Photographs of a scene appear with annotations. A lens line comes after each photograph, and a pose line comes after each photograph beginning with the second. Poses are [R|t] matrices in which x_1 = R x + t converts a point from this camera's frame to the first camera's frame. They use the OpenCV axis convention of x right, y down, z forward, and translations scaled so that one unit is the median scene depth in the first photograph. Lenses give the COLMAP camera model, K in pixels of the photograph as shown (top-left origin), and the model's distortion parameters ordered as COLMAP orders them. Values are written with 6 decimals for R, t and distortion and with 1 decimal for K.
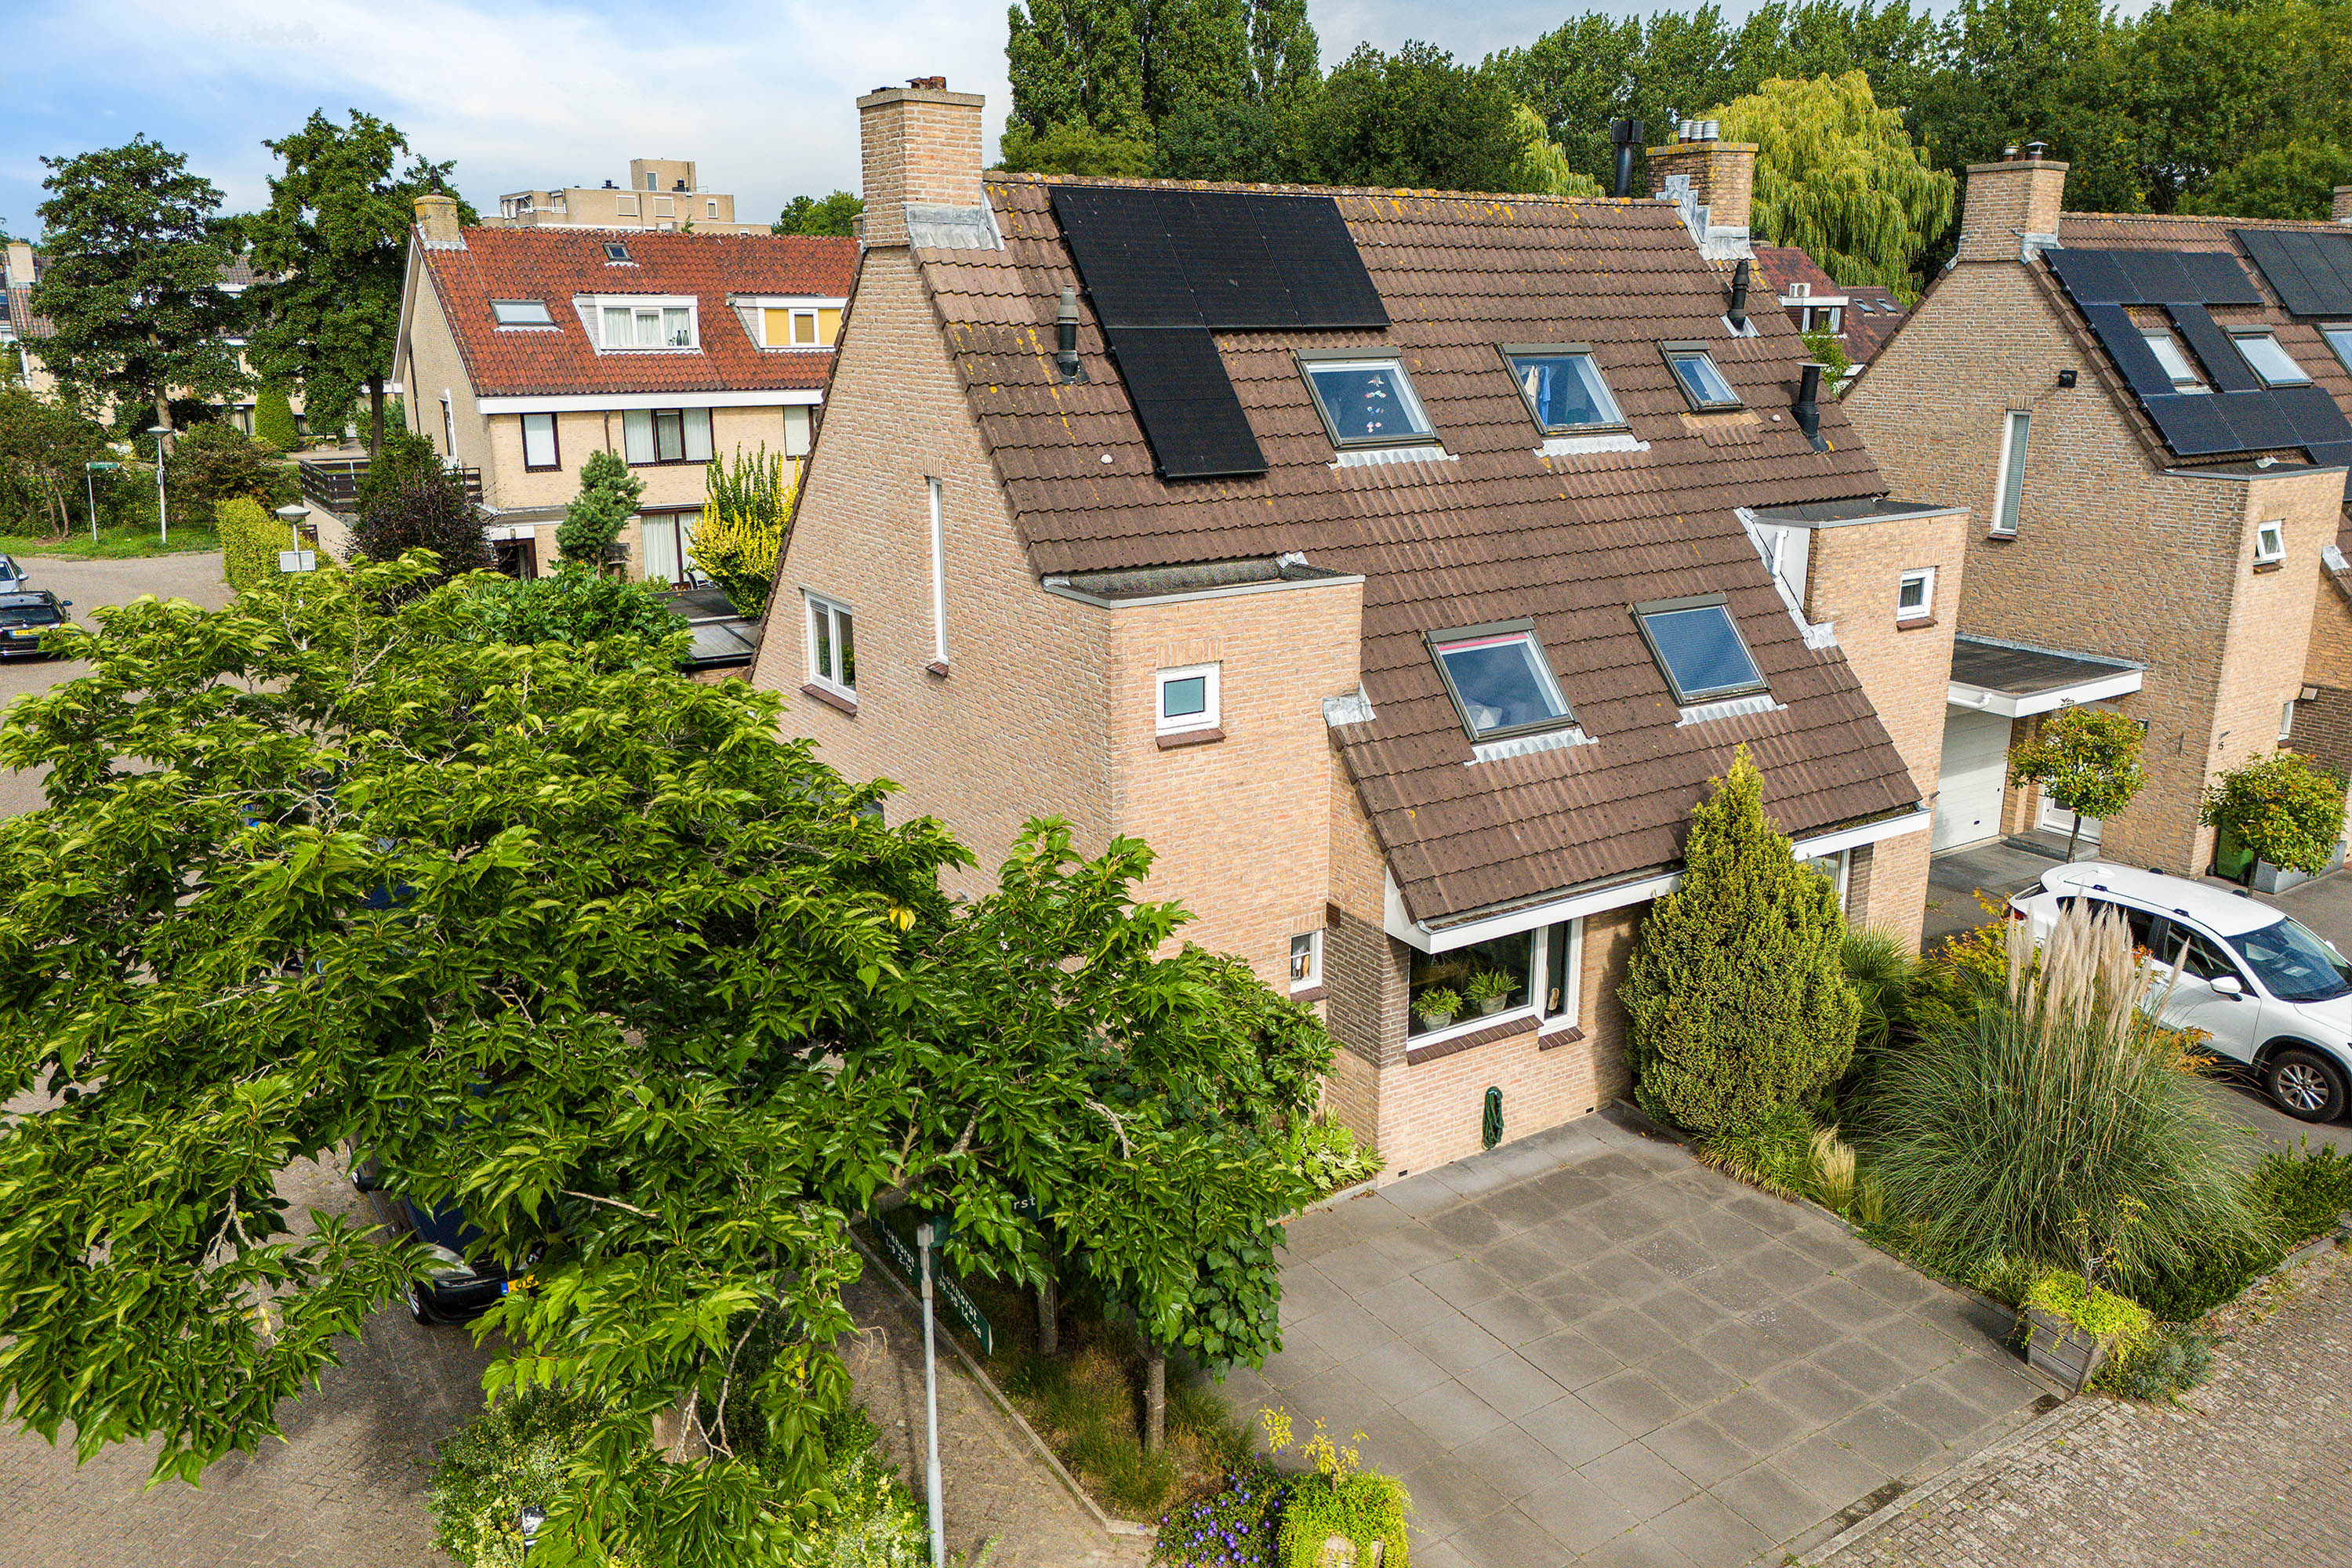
lens RADIAL K [[1668.1, 0, 1167.8], [0, 1668.1, 696.9], [0, 0, 1]] dist [0.072312, -0.074344]
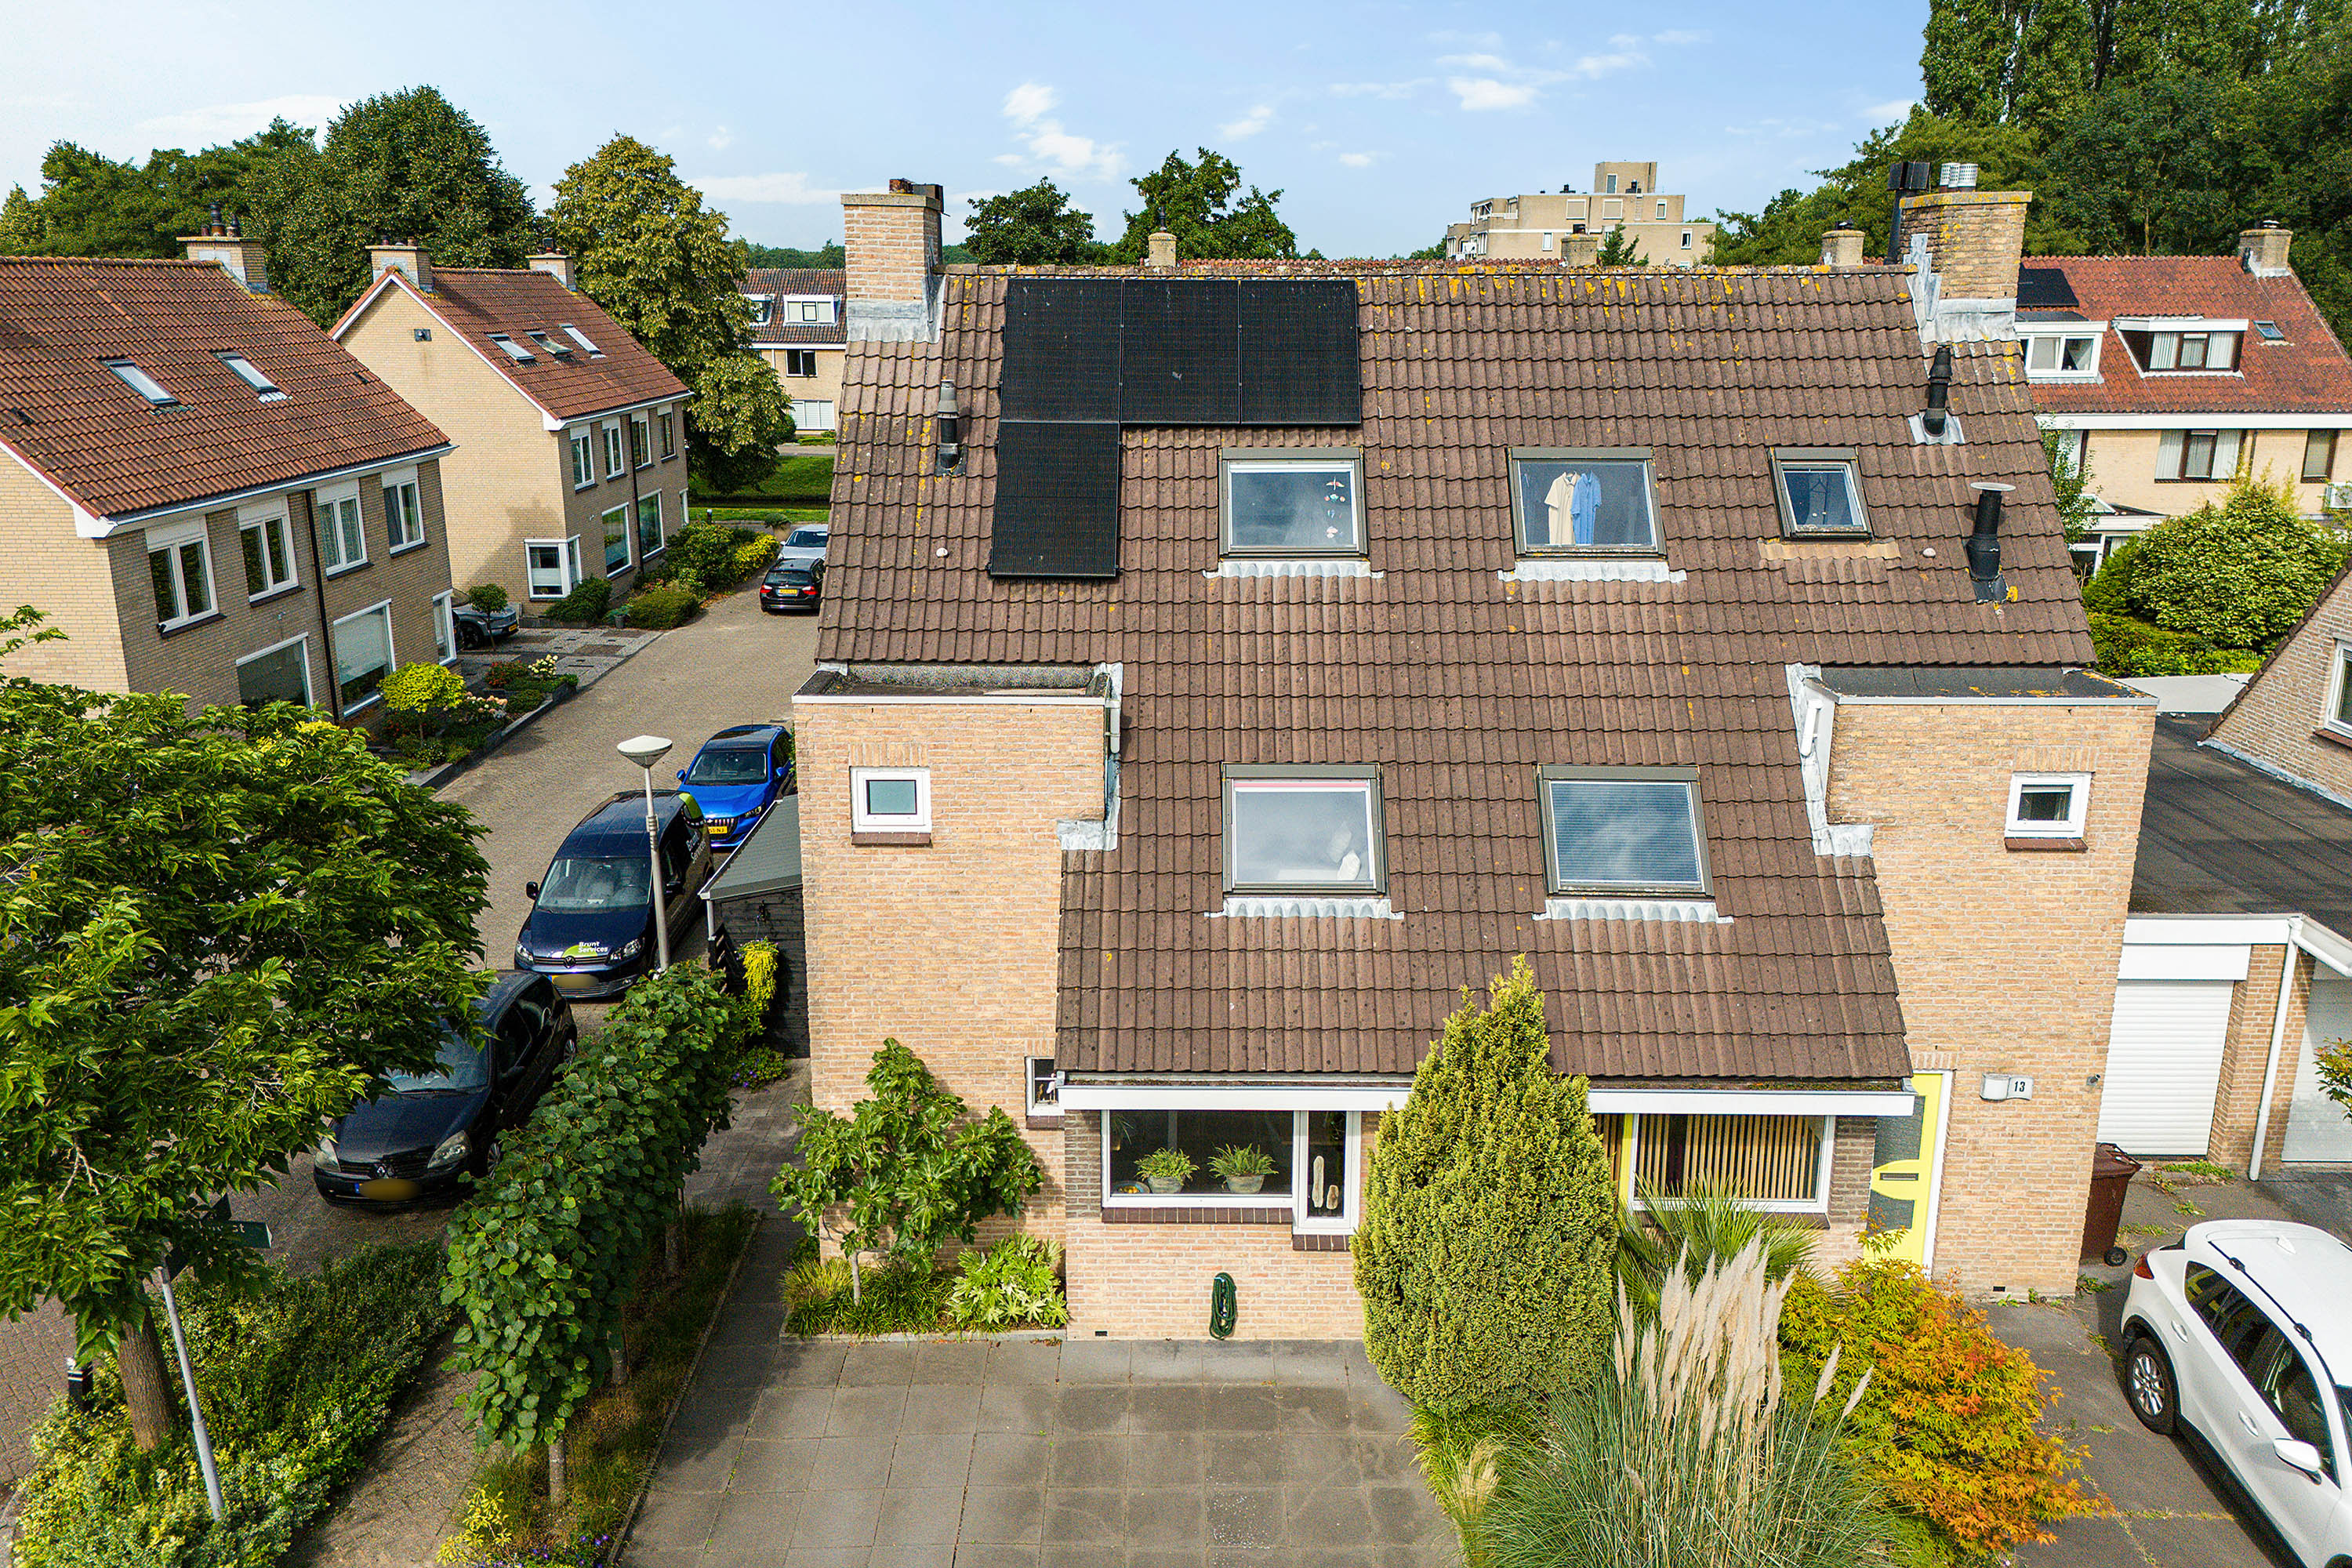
lens RADIAL K [[1668.1, 0, 1167.8], [0, 1668.1, 696.9], [0, 0, 1]] dist [0.072312, -0.074344]
pose [[0.848881, 0.125571, -0.513452, 0.565258], [-0.124583, 0.991537, 0.036521, -0.100640], [0.513692, 0.032965, 0.857341, 0.183365]]
